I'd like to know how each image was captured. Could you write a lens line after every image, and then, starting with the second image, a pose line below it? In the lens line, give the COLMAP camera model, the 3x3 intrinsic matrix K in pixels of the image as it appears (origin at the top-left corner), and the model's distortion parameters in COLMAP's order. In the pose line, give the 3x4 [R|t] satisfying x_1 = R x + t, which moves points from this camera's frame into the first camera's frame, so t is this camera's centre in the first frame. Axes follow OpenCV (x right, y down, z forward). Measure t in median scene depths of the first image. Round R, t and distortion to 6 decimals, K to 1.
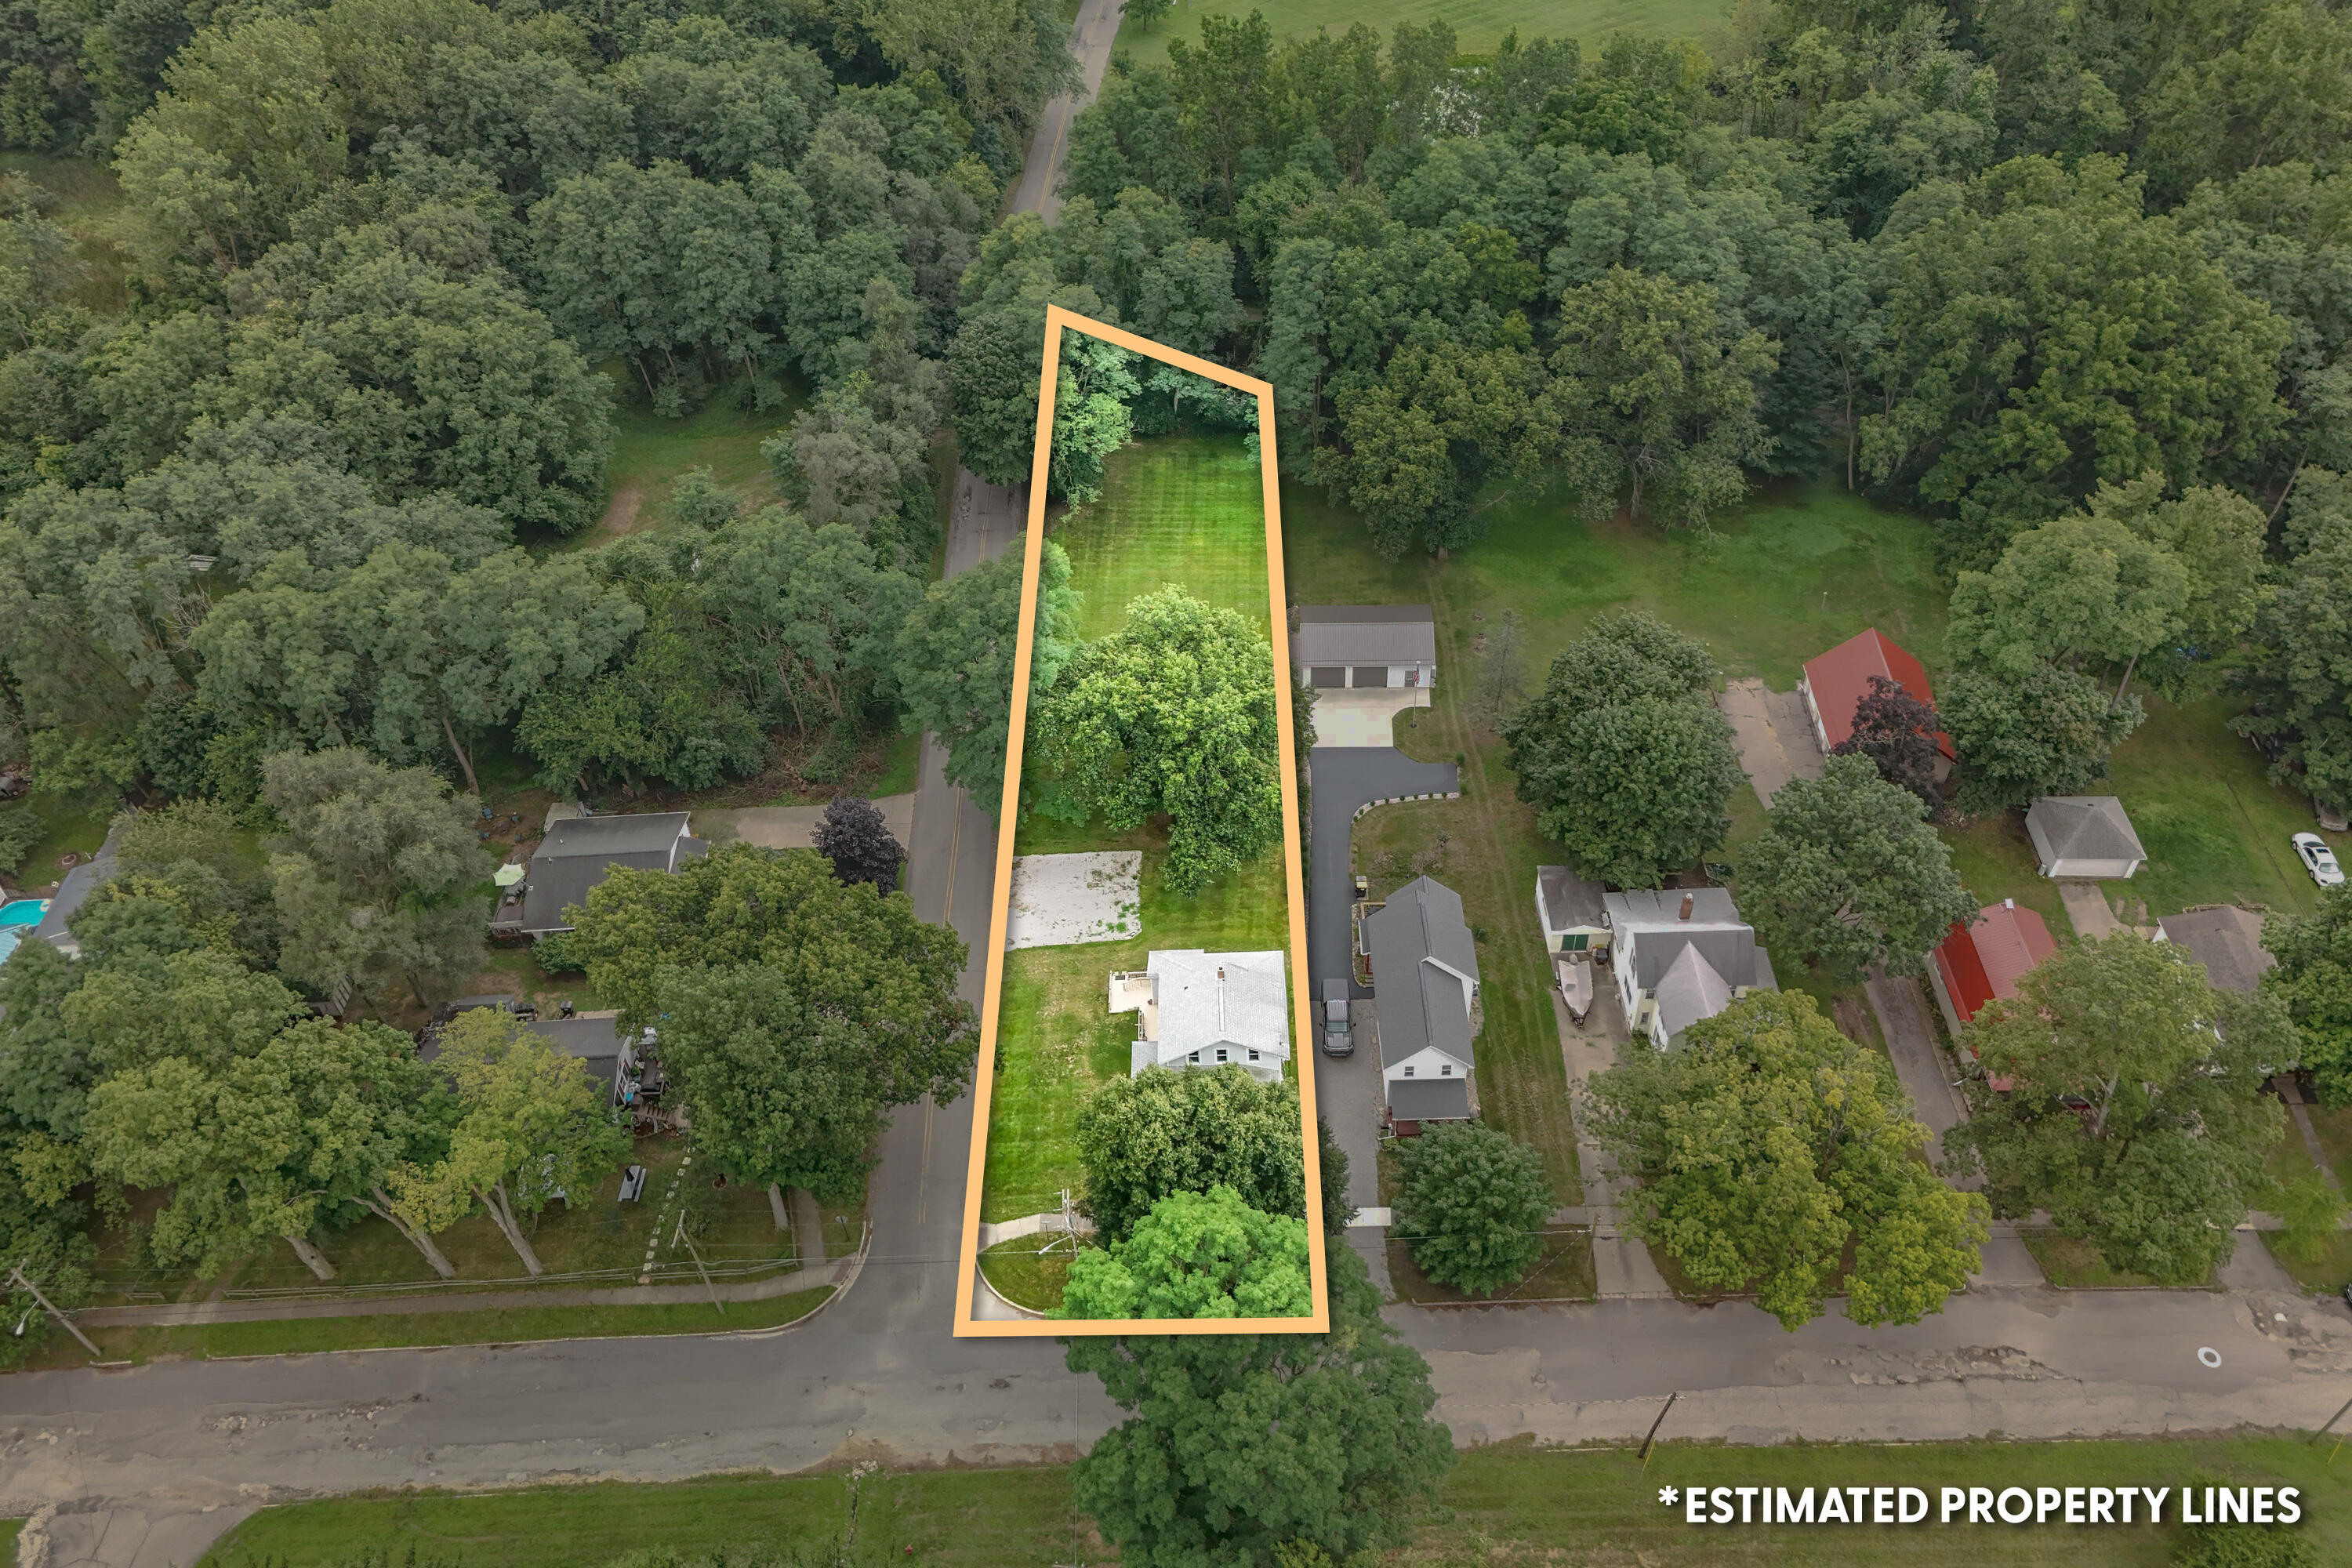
lens RADIAL K [[1764.7, 0, 1179.0], [0, 1764.7, 868.9], [0, 0, 1]] dist [0.060833, -0.045231]
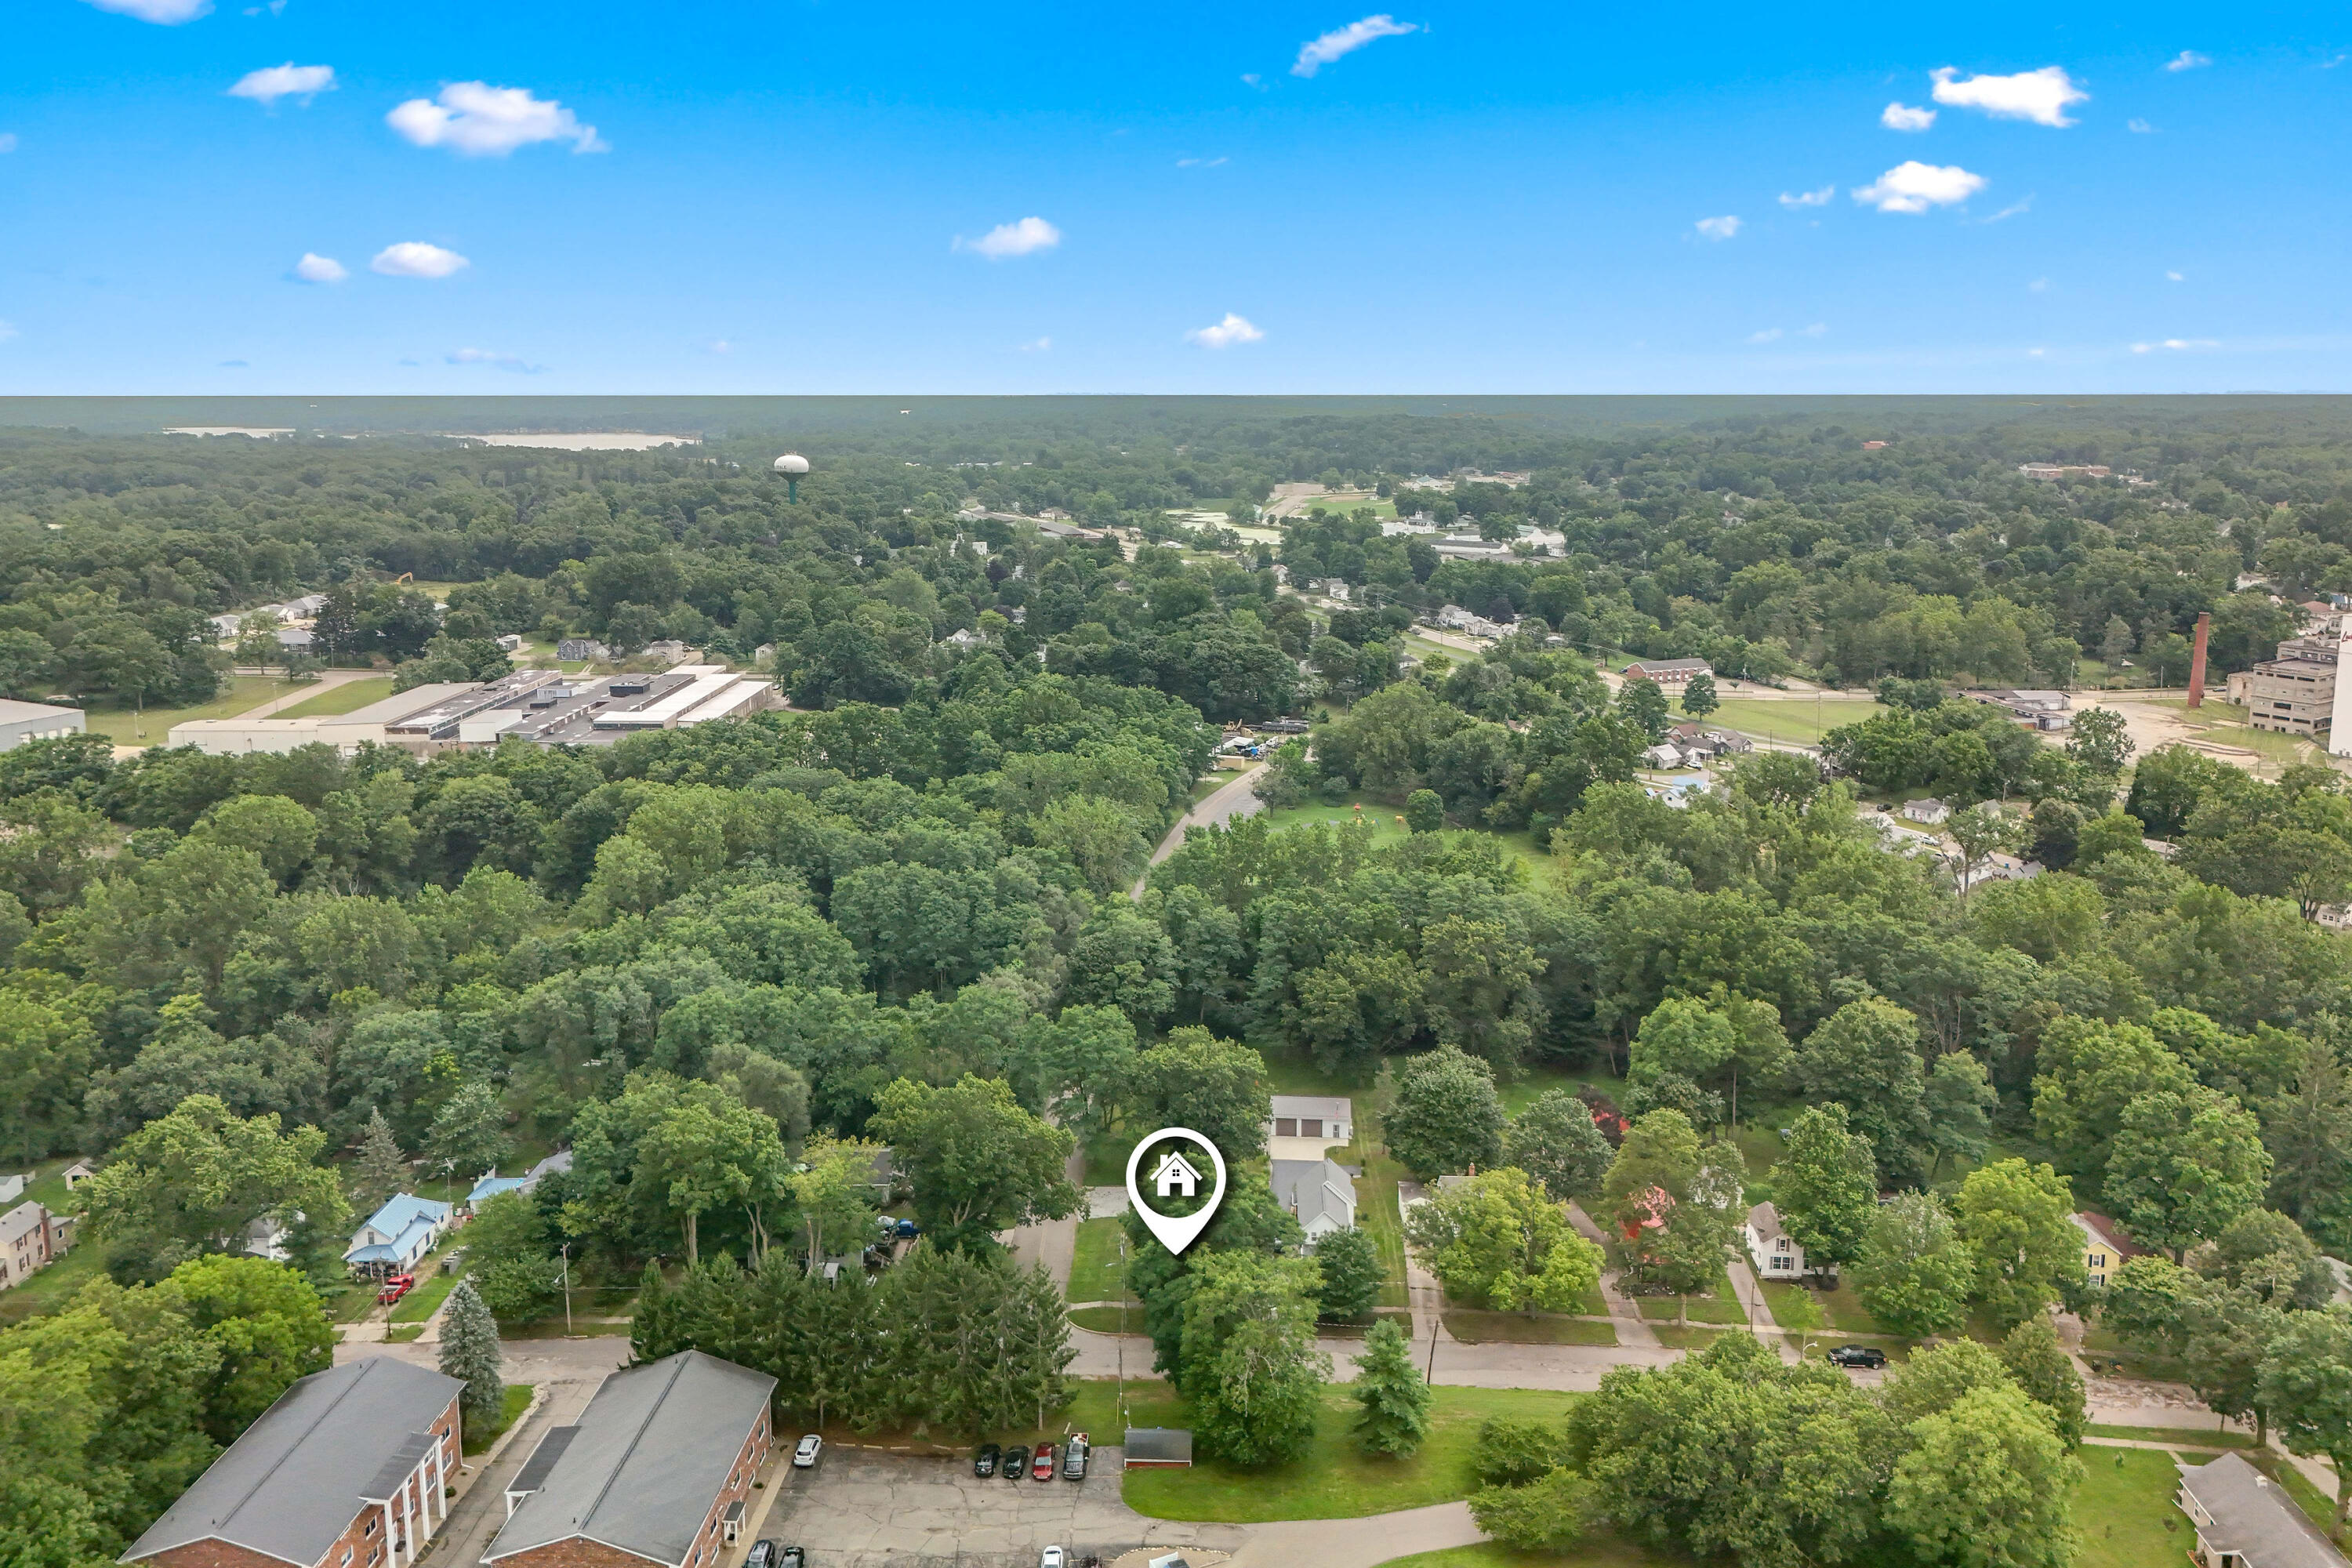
lens RADIAL K [[1764.7, 0, 1180.5], [0, 1764.7, 786.6], [0, 0, 1]] dist [0.060833, -0.045231]
pose [[0.998190, 0.052036, -0.030152, 0.019926], [-0.060047, 0.834272, -0.548073, 0.544533], [-0.003365, 0.548892, 0.835887, -0.556404]]
